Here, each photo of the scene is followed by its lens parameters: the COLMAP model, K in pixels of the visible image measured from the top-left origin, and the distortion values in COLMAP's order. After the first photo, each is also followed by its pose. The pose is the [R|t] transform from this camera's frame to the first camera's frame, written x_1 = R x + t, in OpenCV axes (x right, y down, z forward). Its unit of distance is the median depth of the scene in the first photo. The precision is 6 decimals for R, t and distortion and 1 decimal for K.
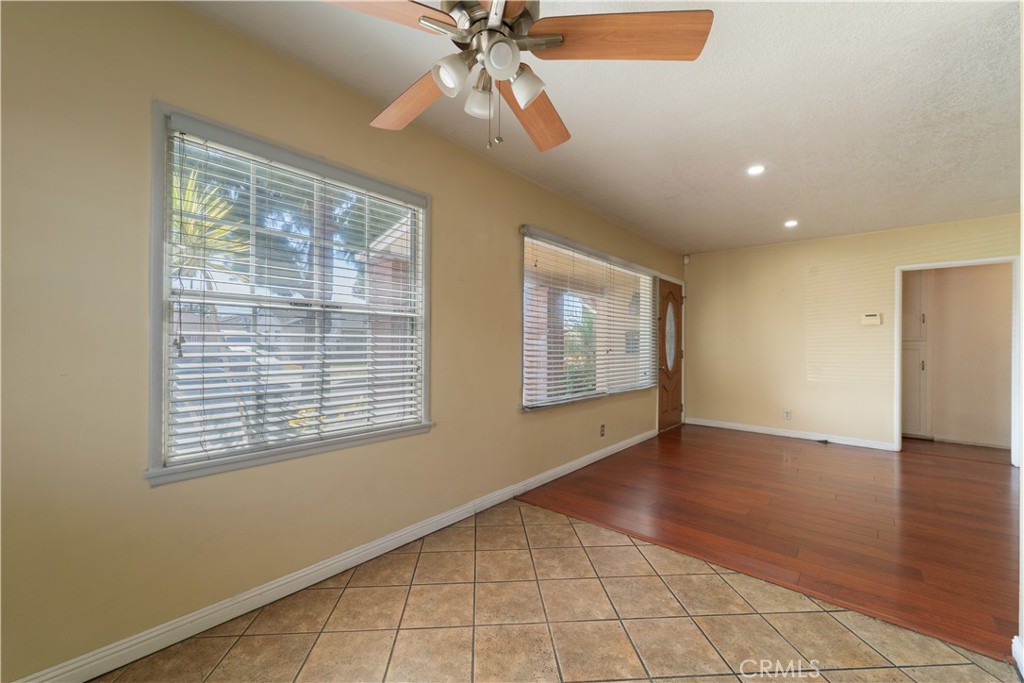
lens RADIAL K [[412.1, 0, 513.1], [0, 412.1, 338.6], [0, 0, 1]] dist [0.003309, -0.001032]
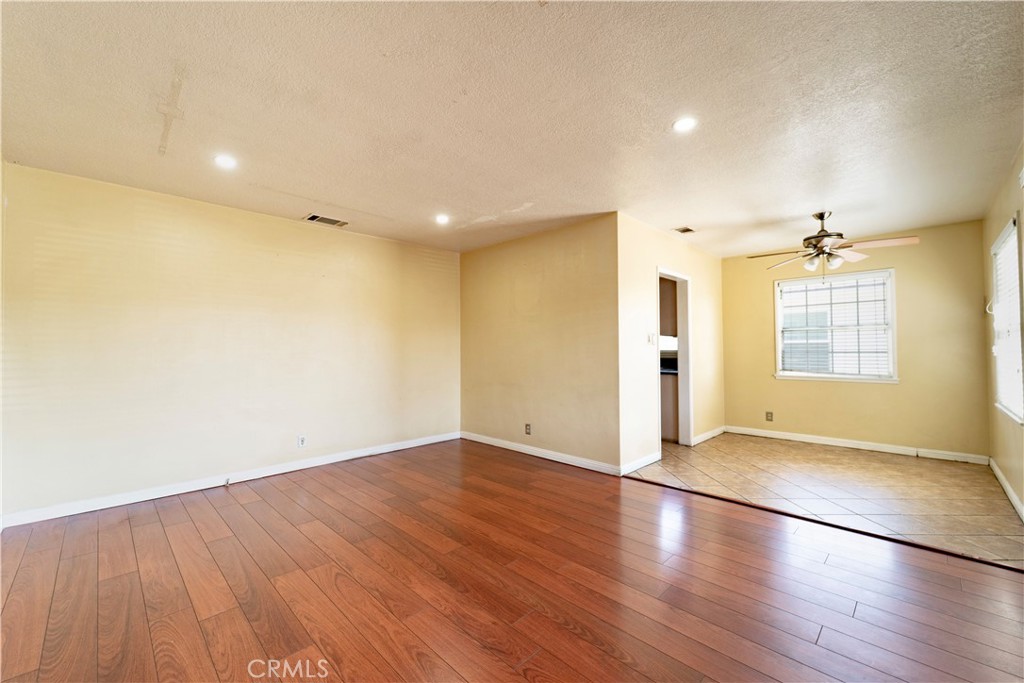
lens RADIAL K [[412.1, 0, 511.5], [0, 412.1, 336.2], [0, 0, 1]] dist [0.003309, -0.001032]
pose [[-0.997282, -0.007235, 0.073320, 0.923688], [-0.010456, 0.998993, -0.043640, 0.034775], [-0.072930, -0.044288, -0.996353, 1.928655]]
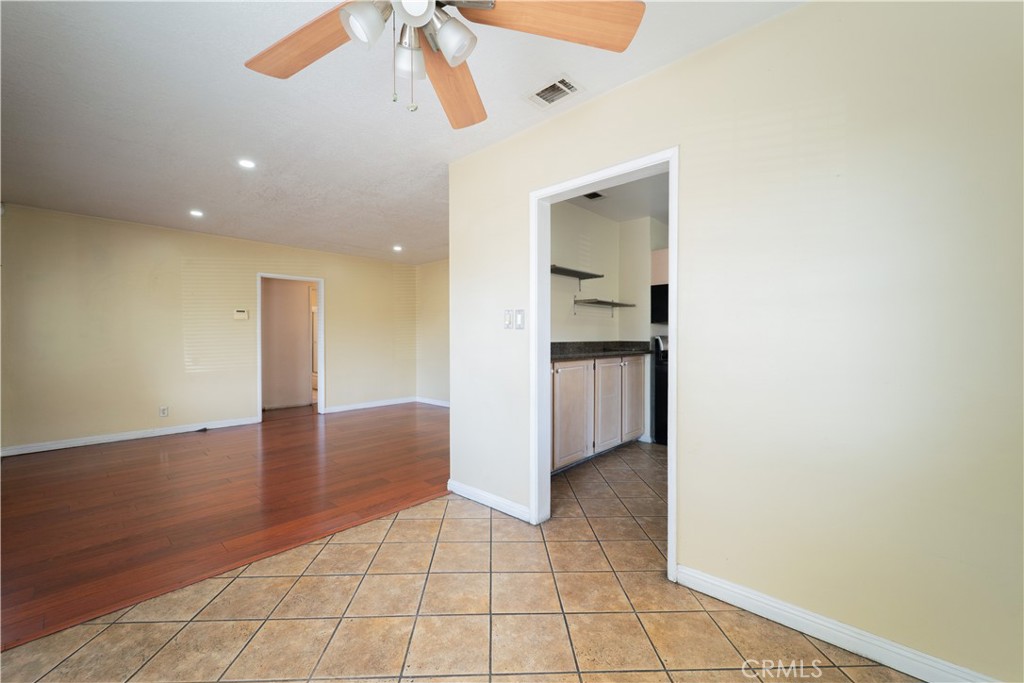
lens RADIAL K [[412.1, 0, 496.3], [0, 412.1, 346.3], [0, 0, 1]] dist [0.003309, -0.001032]
pose [[0.057774, -0.032842, 0.997789, -0.423164], [-0.007120, 0.999420, 0.033308, -0.002772], [-0.998304, -0.009028, 0.057507, 0.358942]]
